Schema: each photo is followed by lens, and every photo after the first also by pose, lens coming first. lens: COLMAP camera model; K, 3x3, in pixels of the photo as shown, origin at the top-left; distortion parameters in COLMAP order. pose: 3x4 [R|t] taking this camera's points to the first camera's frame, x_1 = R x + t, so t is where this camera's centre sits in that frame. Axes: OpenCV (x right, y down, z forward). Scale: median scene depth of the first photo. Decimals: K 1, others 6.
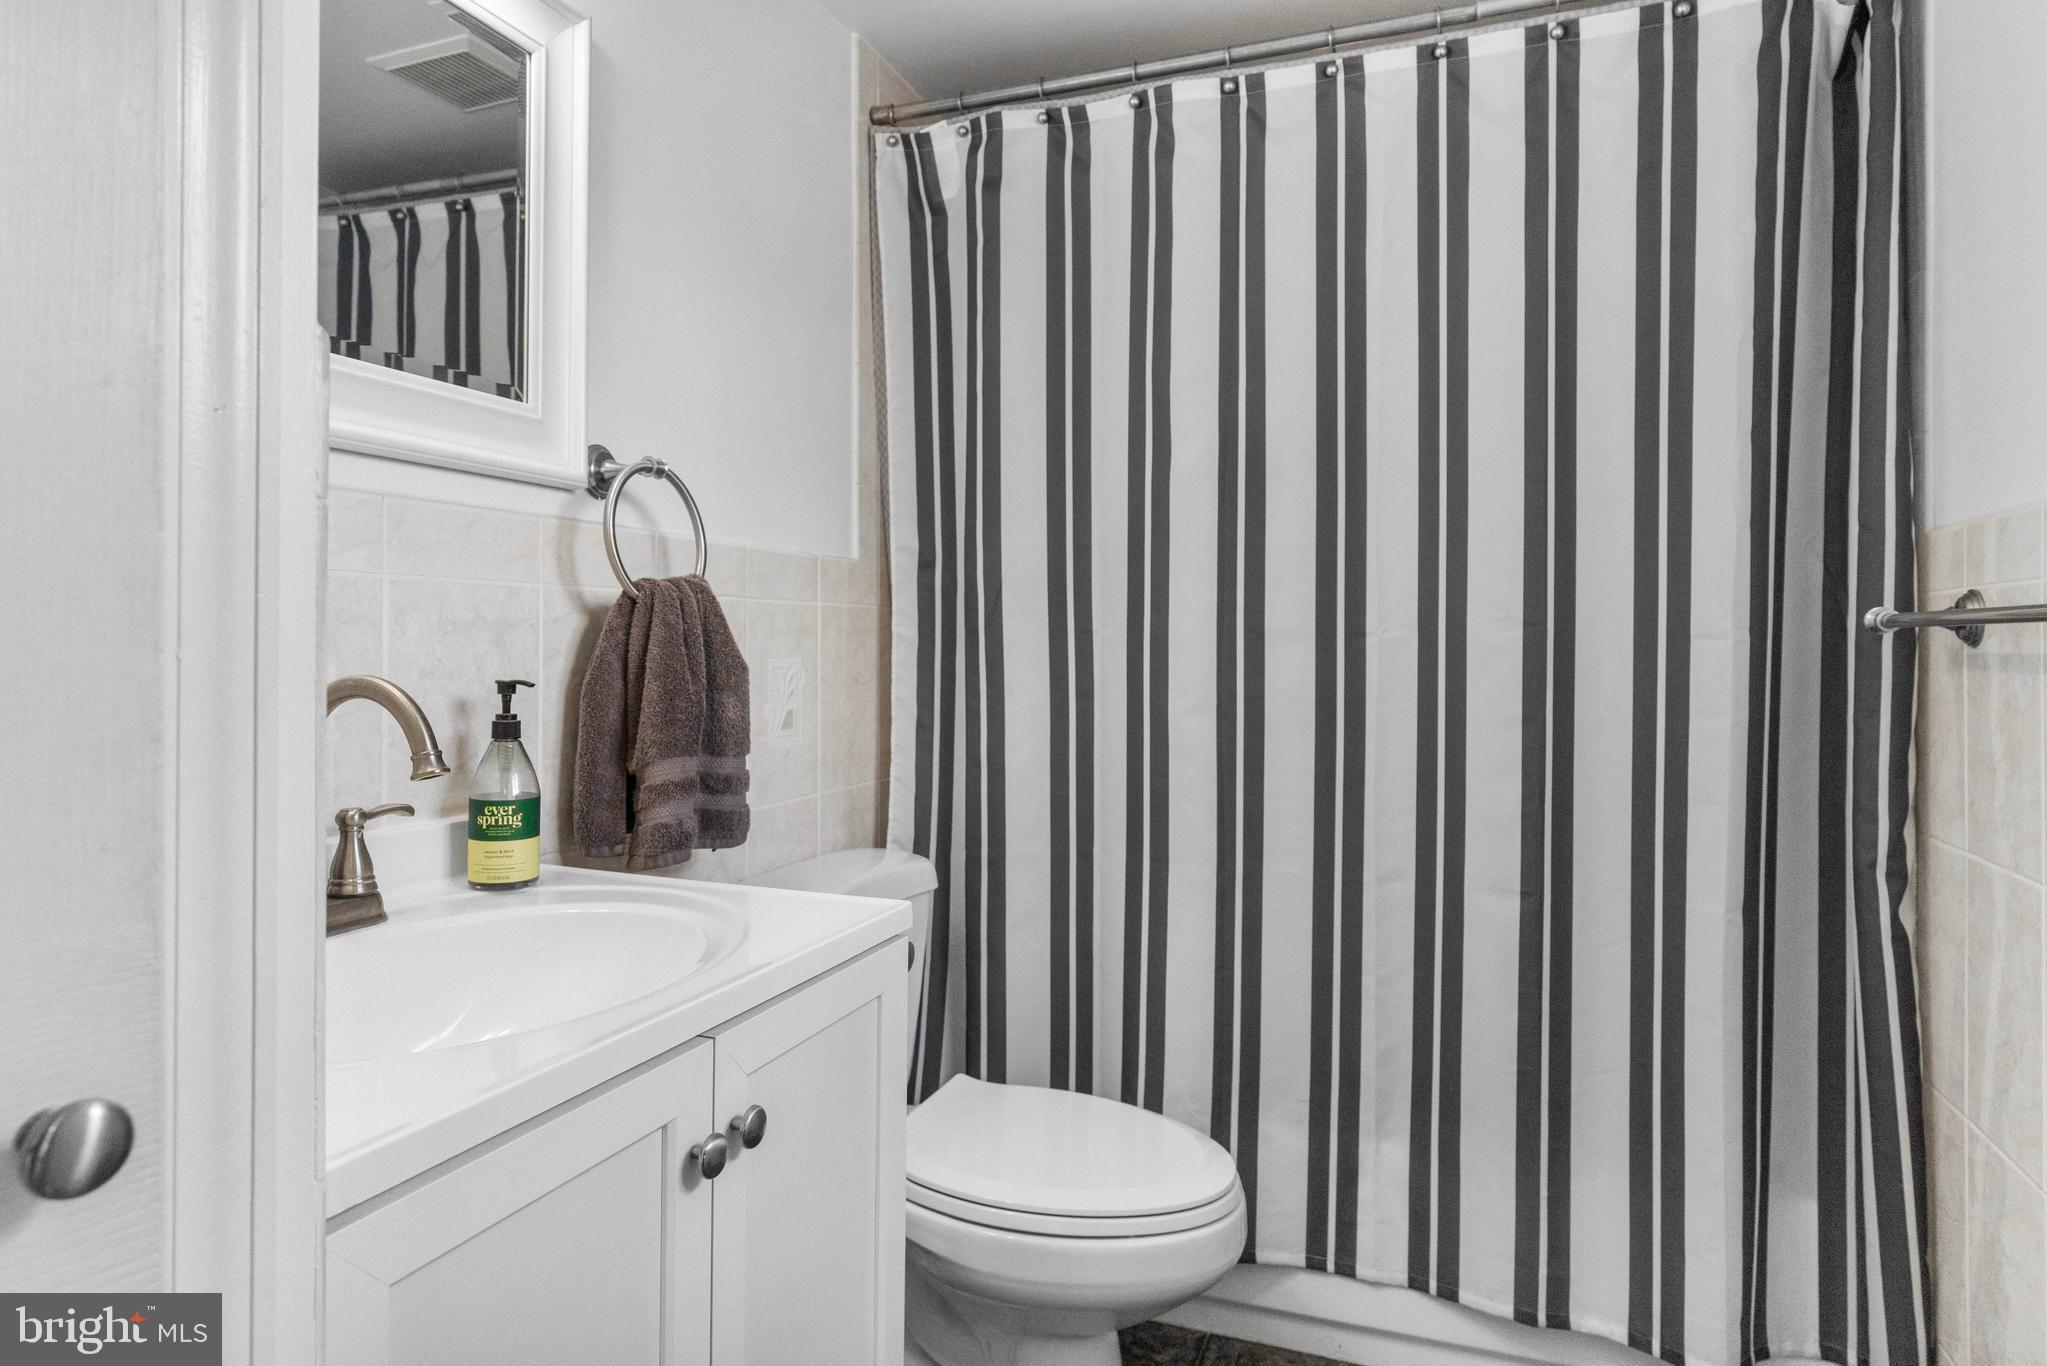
lens RADIAL K [[1230.2, 0, 1019.9], [0, 1230.2, 677.2], [0, 0, 1]] dist [-0.001182, 0.001155]
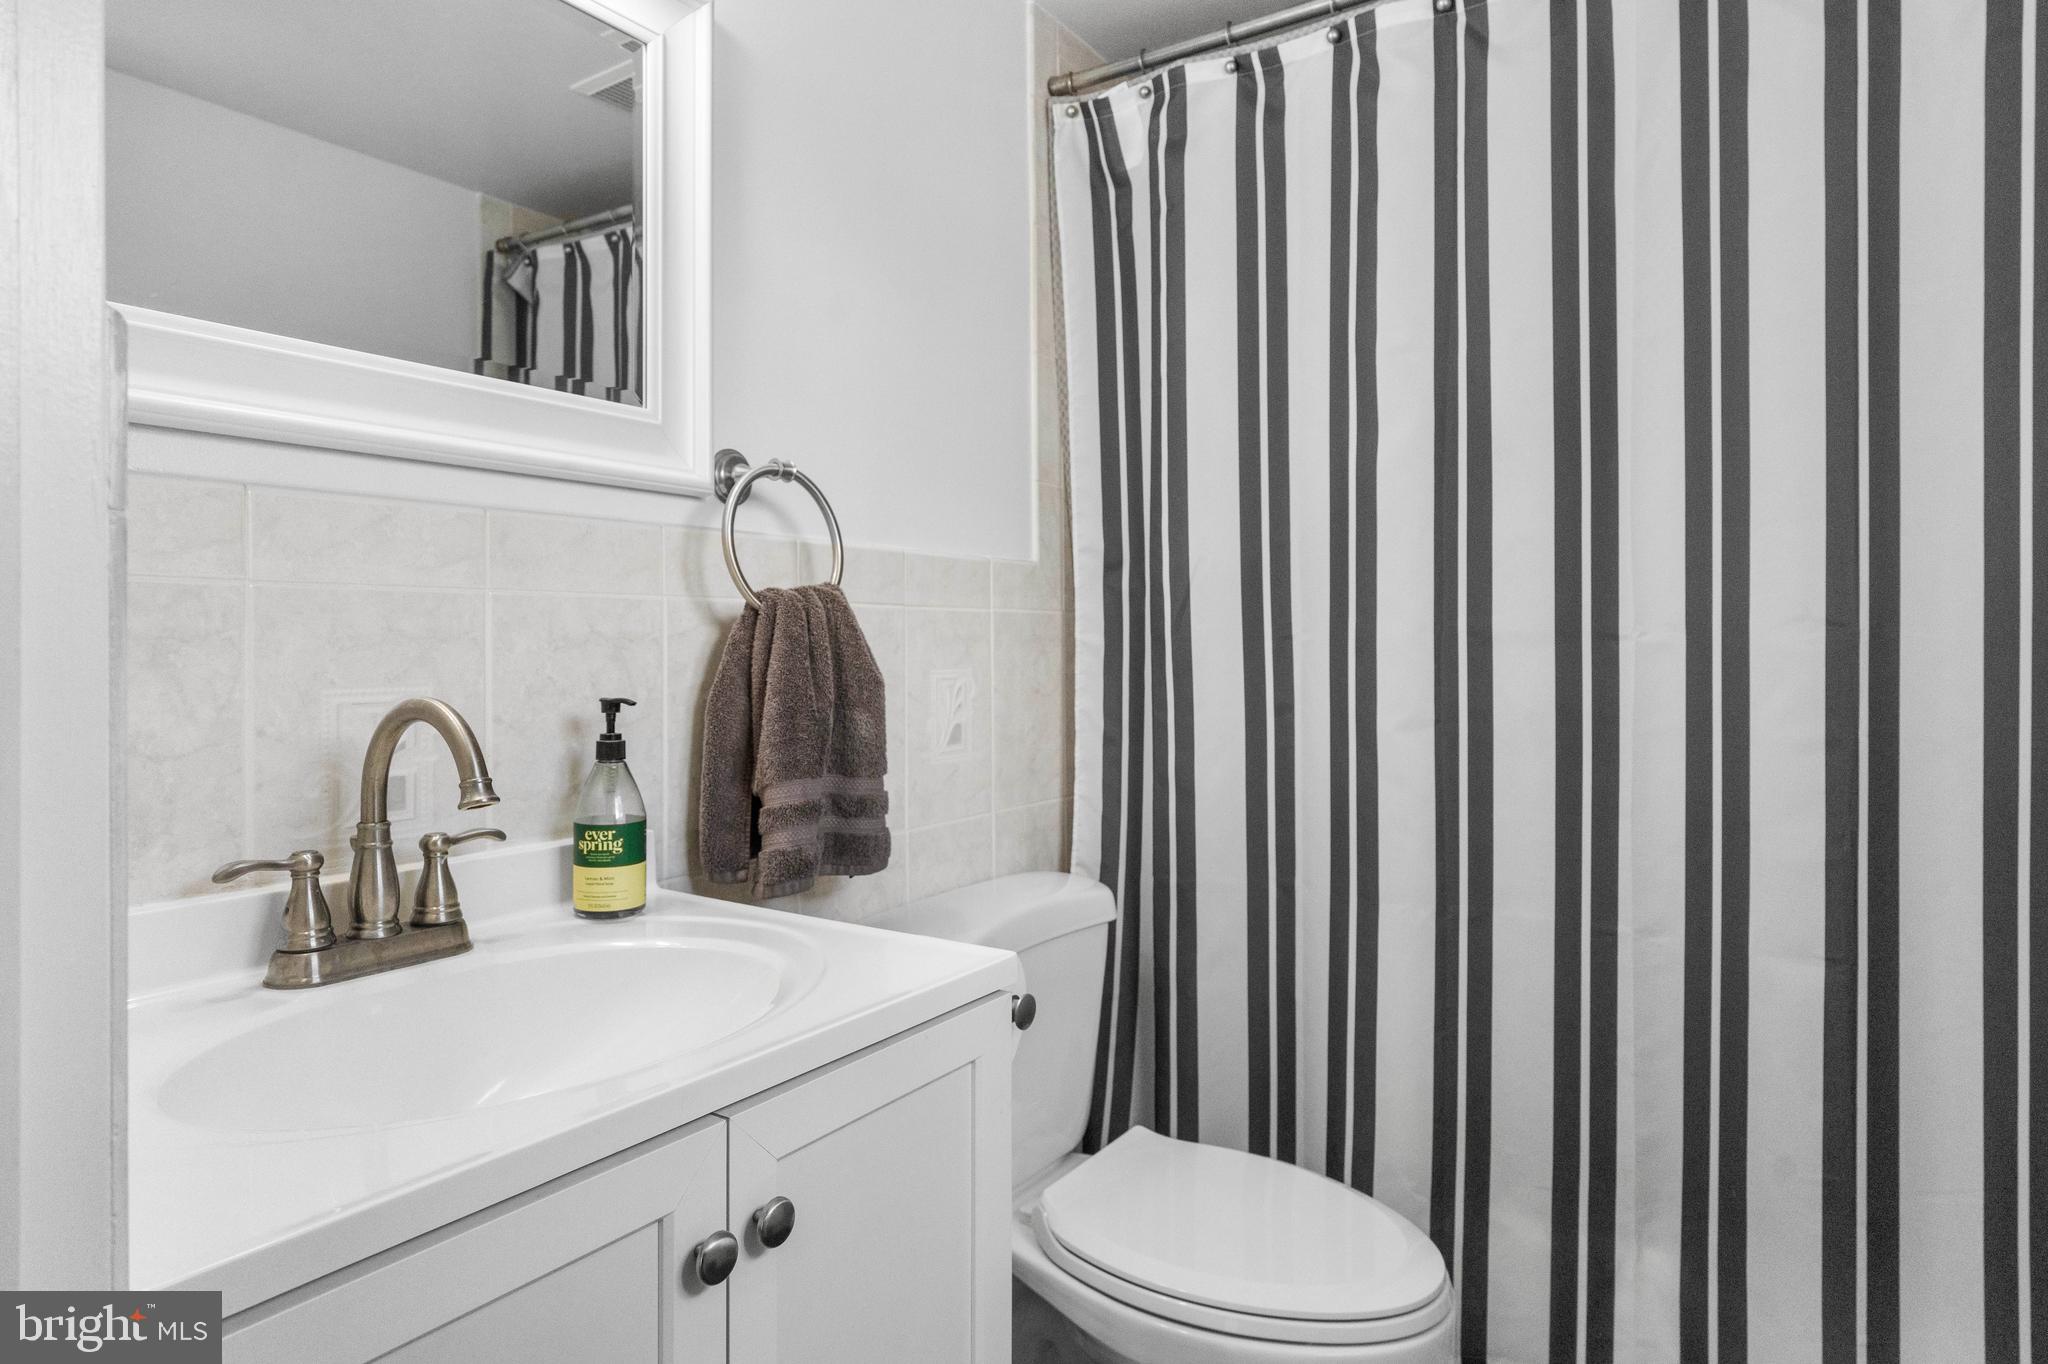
lens RADIAL K [[1230.8, 0, 1025.0], [0, 1230.8, 670.8], [0, 0, 1]] dist [-0.001182, 0.001155]
pose [[0.974952, -0.004141, -0.222377, 0.076279], [0.002737, 0.999974, -0.006619, -0.008165], [0.222398, 0.005844, 0.974938, 0.099778]]
